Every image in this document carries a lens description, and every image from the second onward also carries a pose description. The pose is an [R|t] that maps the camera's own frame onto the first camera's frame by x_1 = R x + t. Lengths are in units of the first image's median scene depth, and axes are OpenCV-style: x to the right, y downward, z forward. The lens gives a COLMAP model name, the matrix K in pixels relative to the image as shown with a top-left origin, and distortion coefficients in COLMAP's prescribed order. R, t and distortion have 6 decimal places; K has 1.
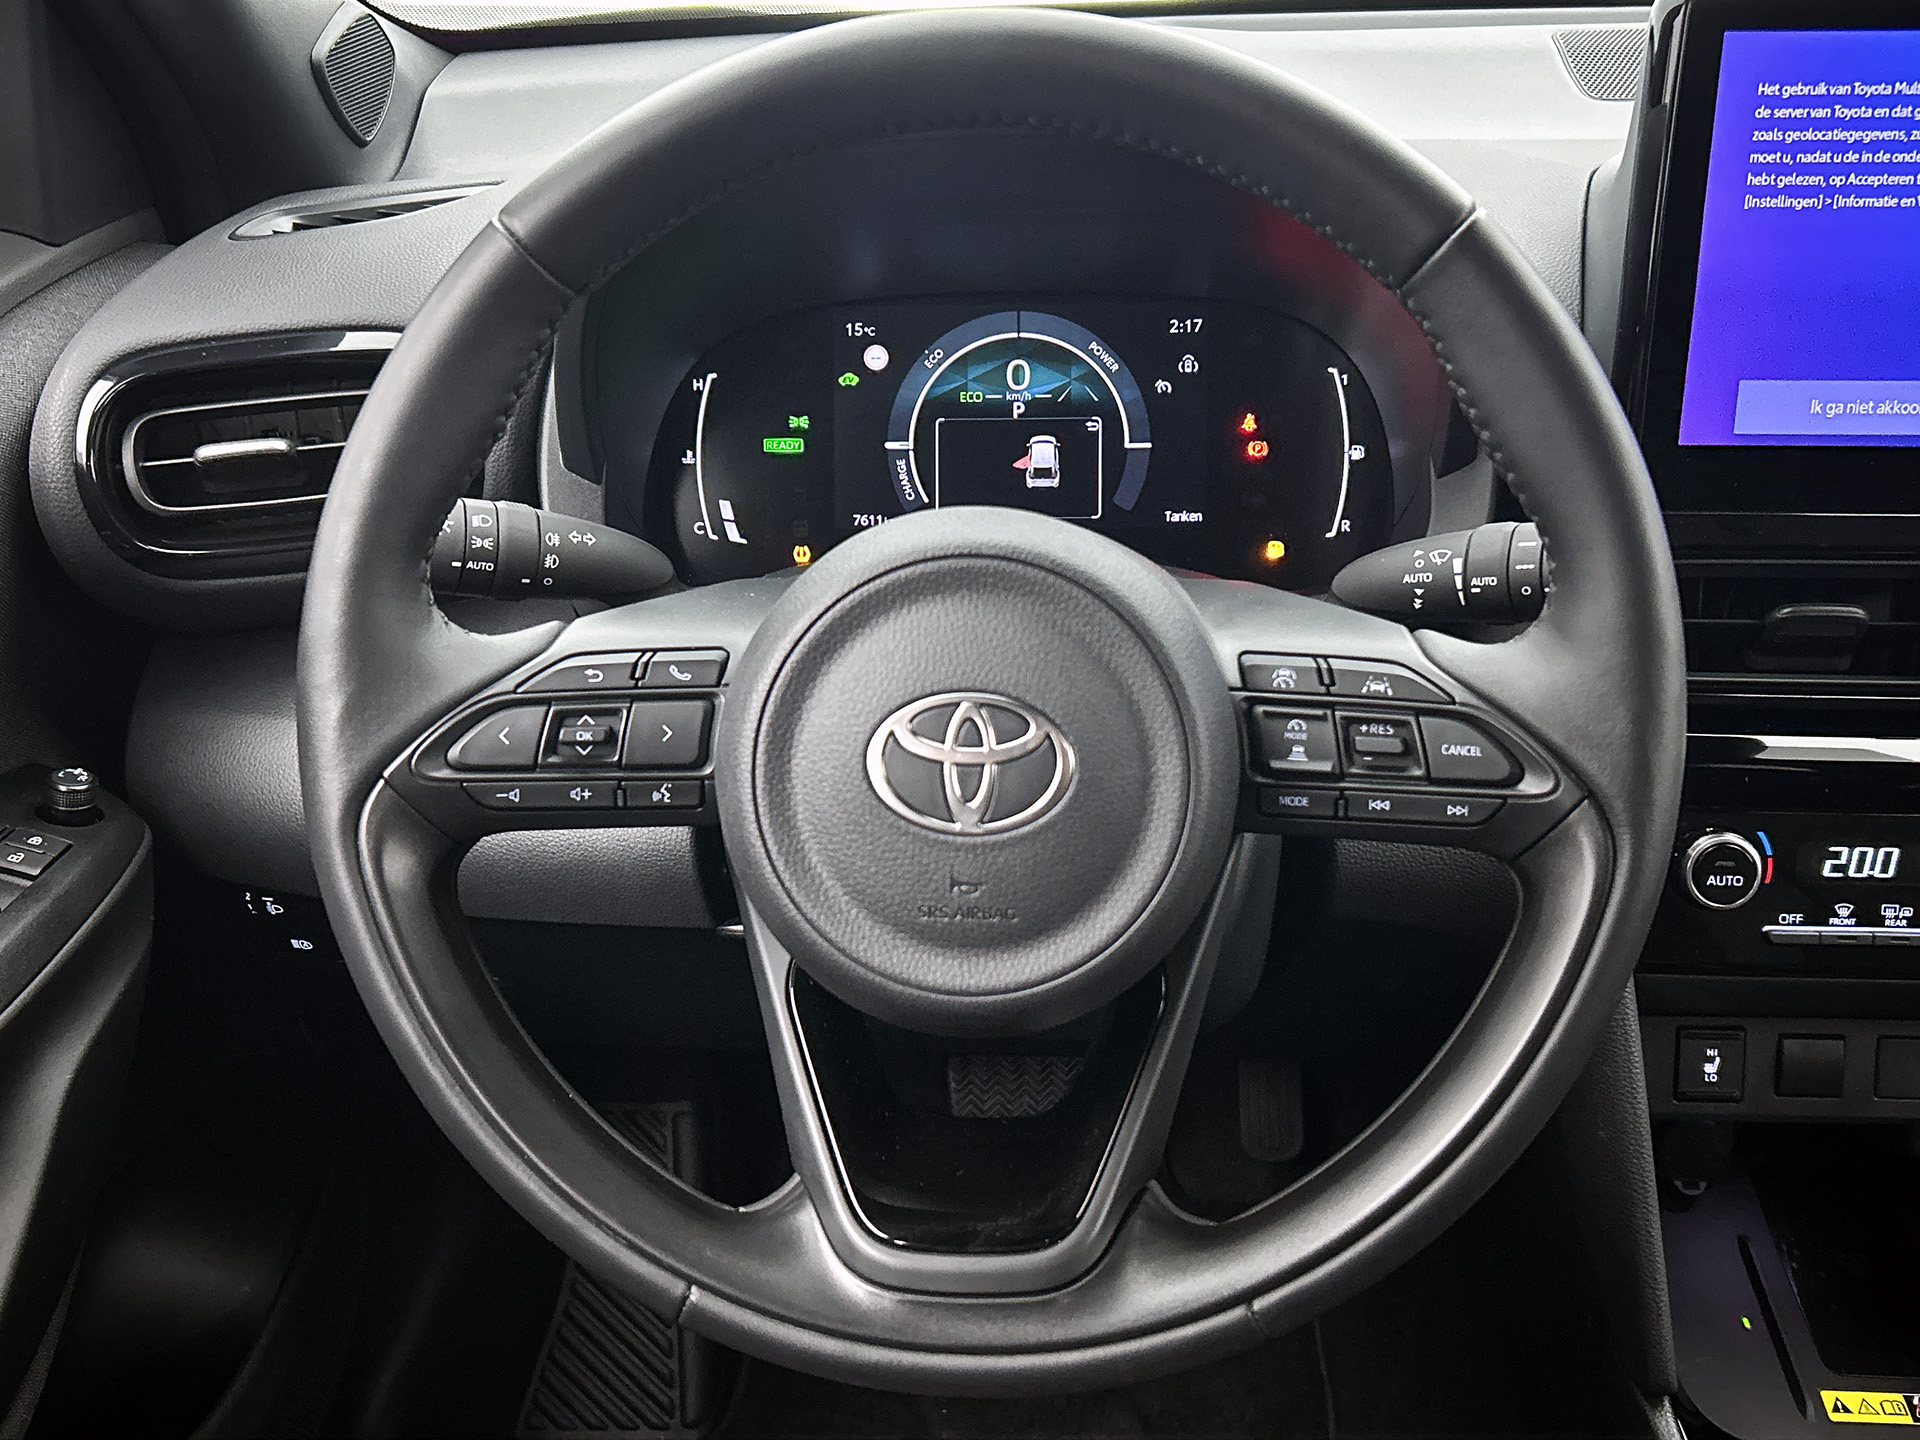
lens RADIAL K [[1899.1, 0, 966.8], [0, 1899.1, 734.6], [0, 0, 1]] dist [0.074455, -0.103924]
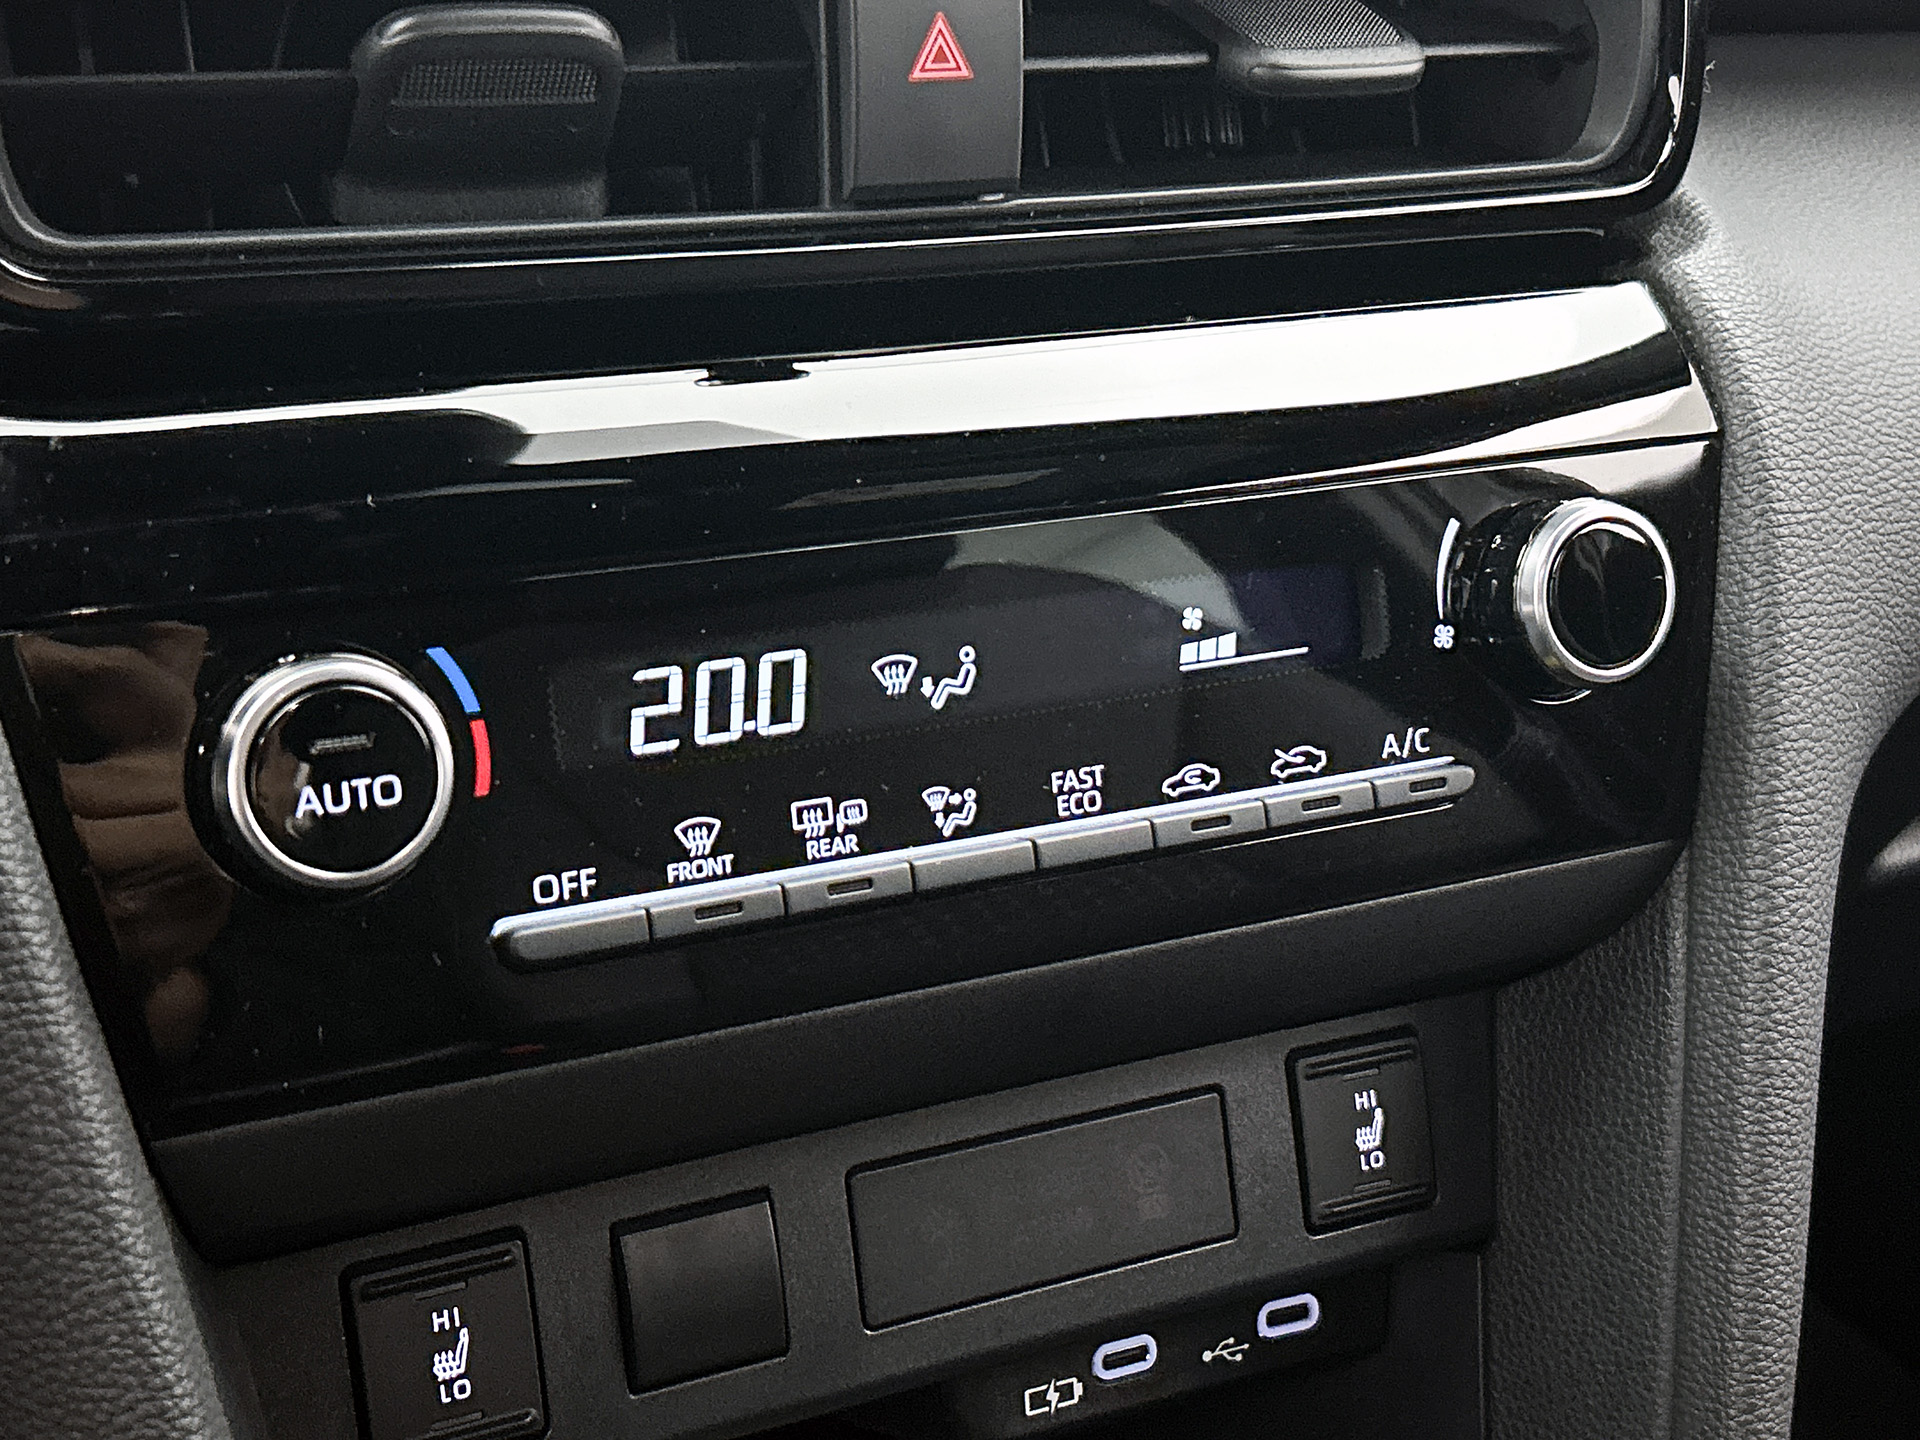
lens RADIAL K [[2698.9, 0, 958.3], [0, 2698.9, 728.1], [0, 0, 1]] dist [0.190656, -0.732065]
pose [[0.866225, -0.139631, 0.479747, 0.232314], [0.174376, 0.984270, -0.028377, 0.084367], [-0.468238, 0.108237, 0.876948, 0.476909]]
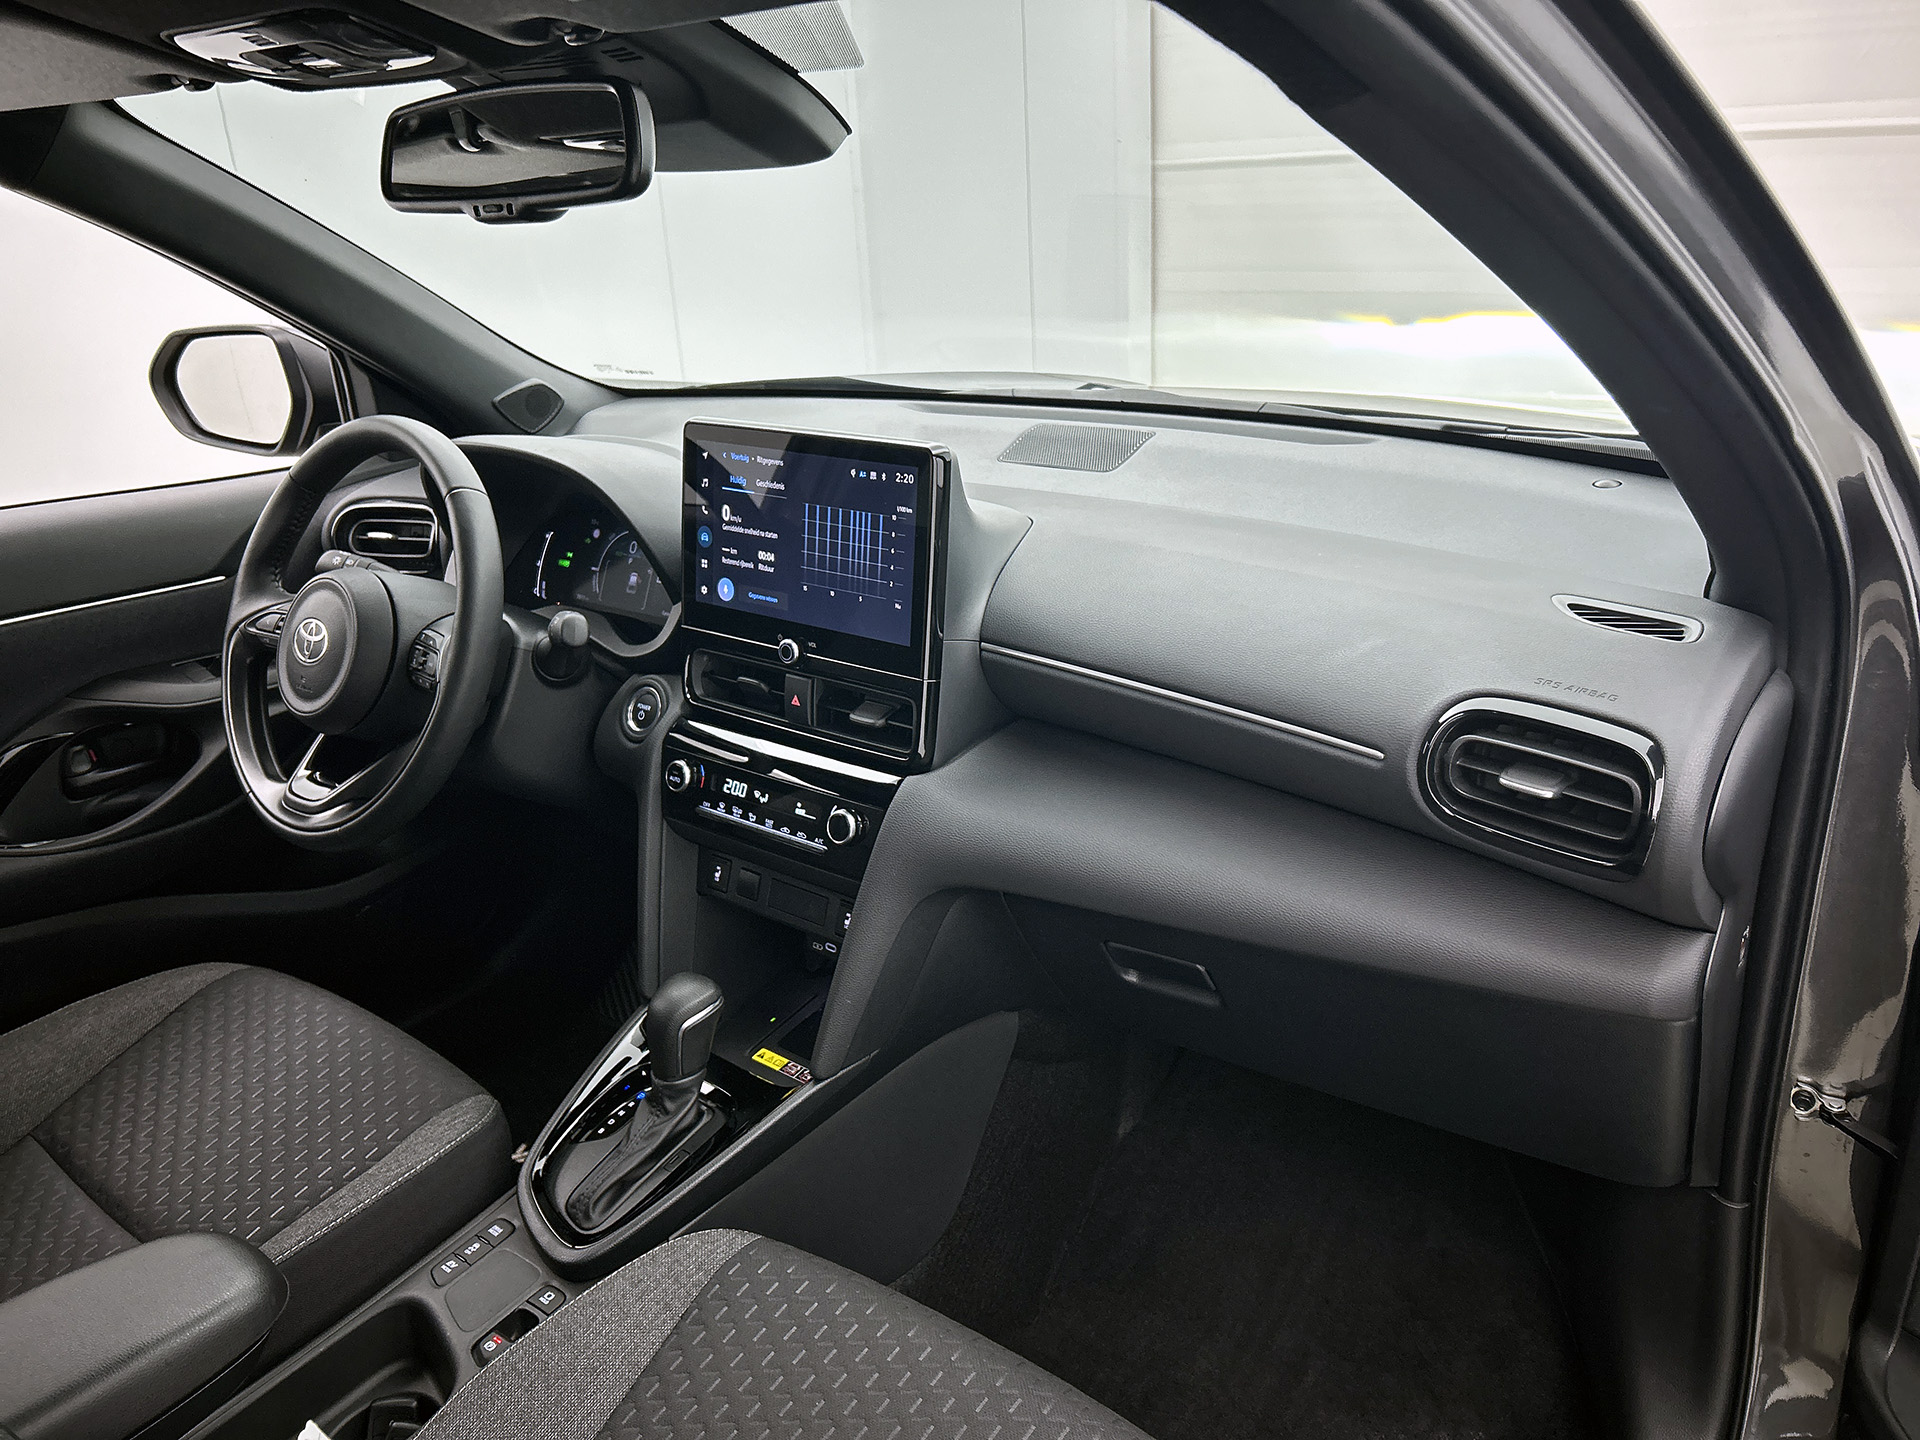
lens RADIAL K [[1459.8, 0, 960.0], [0, 1459.8, 720.0], [0, 0, 1]] dist [0.099046, -0.000956]
pose [[0.804313, 0.185375, -0.564550, 1.506866], [-0.230617, 0.973002, -0.009066, -0.054780], [0.547628, 0.137486, 0.825349, -0.299508]]
